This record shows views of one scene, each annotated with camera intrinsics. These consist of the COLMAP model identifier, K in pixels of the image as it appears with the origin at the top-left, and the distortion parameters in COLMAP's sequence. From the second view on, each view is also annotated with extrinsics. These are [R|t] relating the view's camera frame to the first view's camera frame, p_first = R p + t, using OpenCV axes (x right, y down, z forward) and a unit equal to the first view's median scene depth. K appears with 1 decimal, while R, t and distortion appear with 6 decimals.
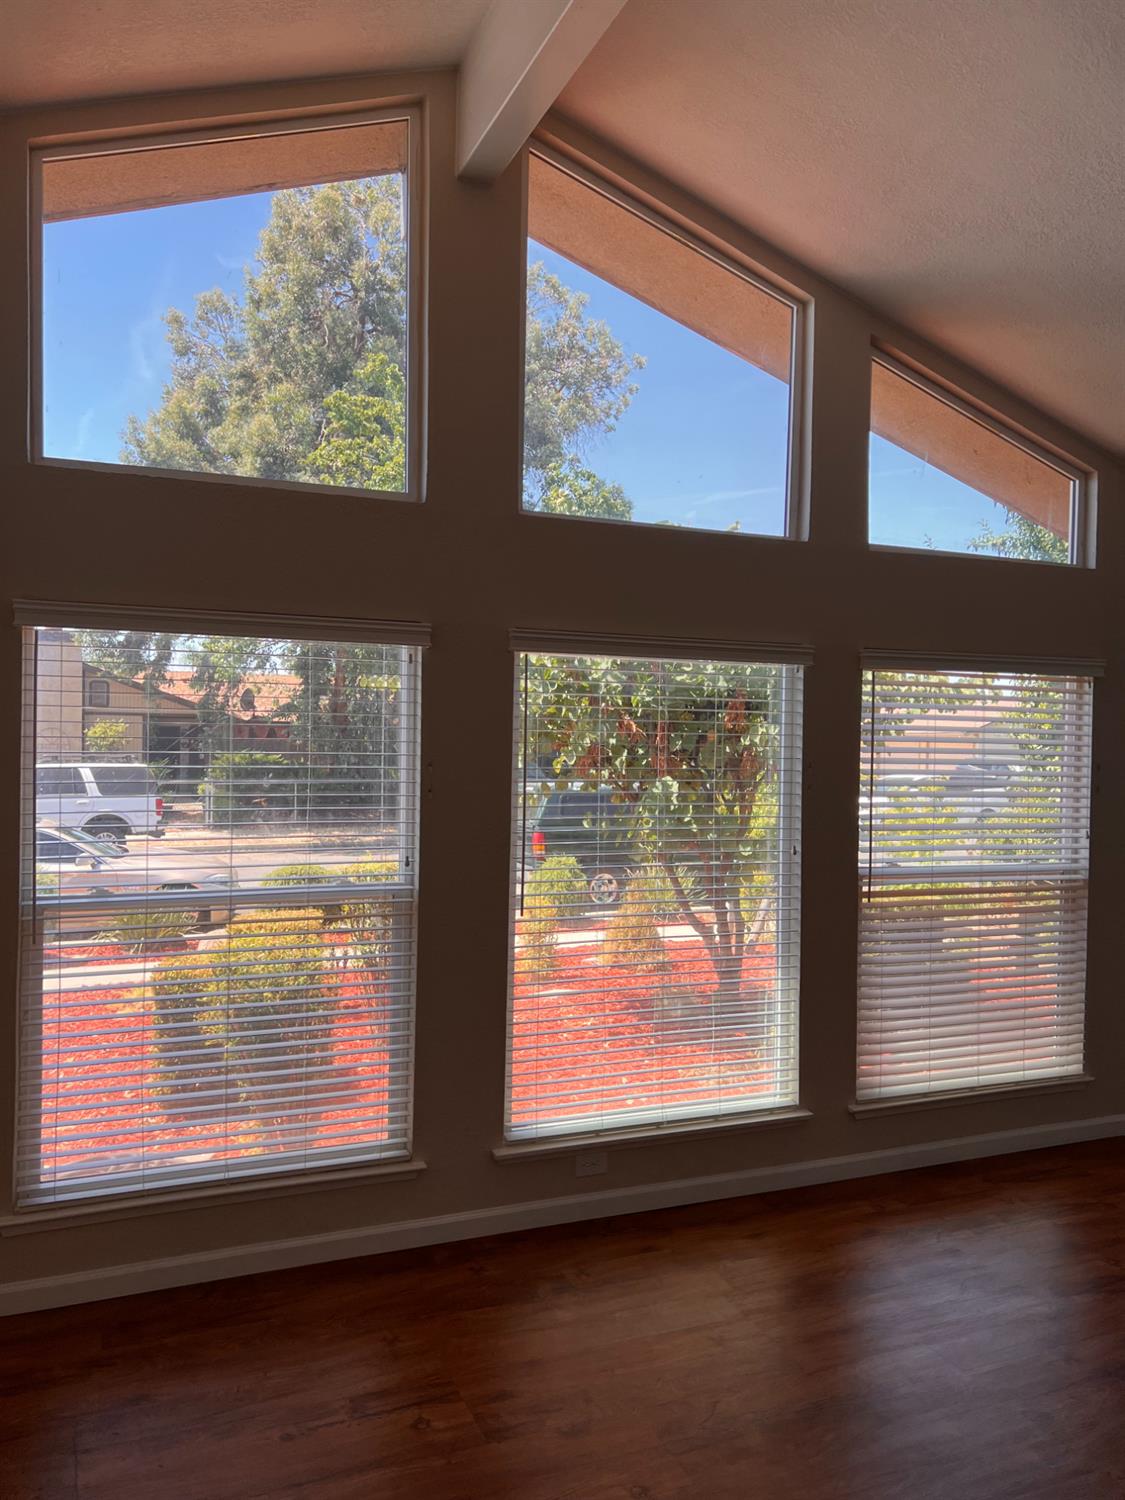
lens RADIAL K [[1136.3, 0, 562.5], [0, 1136.3, 750.0], [0, 0, 1]] dist [0.044364, -0.001936]
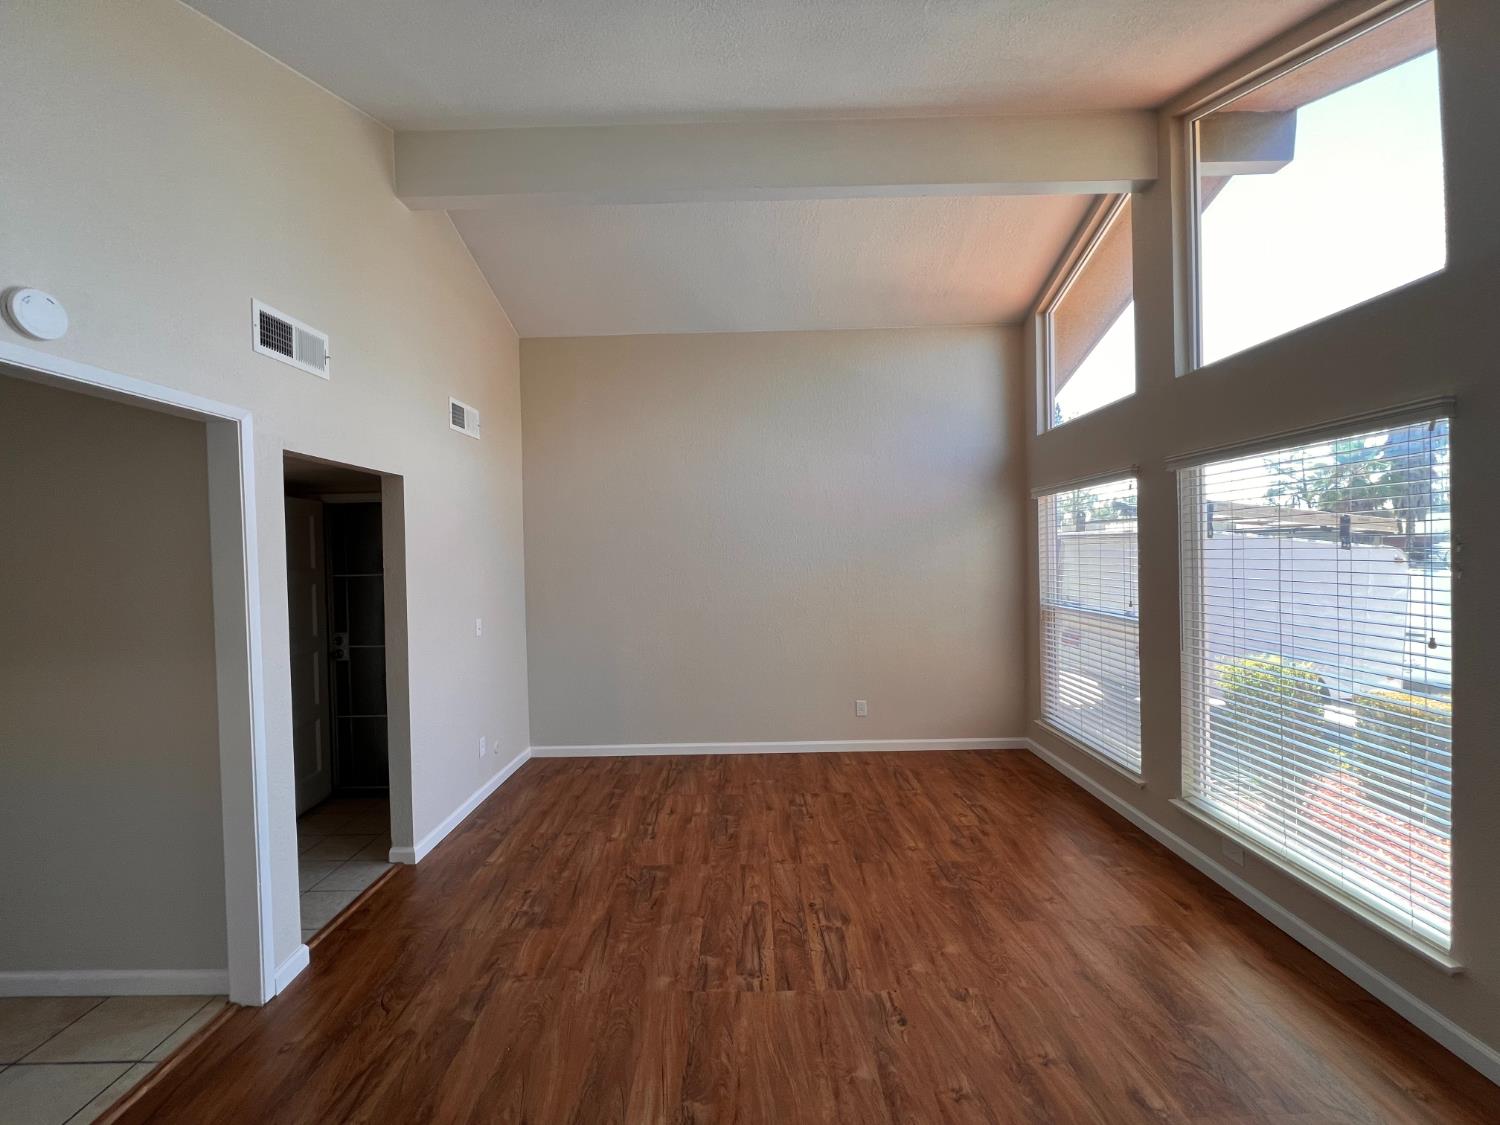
lens RADIAL K [[606.1, 0, 750.0], [0, 606.1, 562.5], [0, 0, 1]] dist [-0.008323, -0.000076]
pose [[-0.389383, 0.006776, -0.921051, 0.786820], [0.005248, 0.999973, 0.005138, 0.023451], [0.921061, -0.002833, -0.389408, 0.690597]]
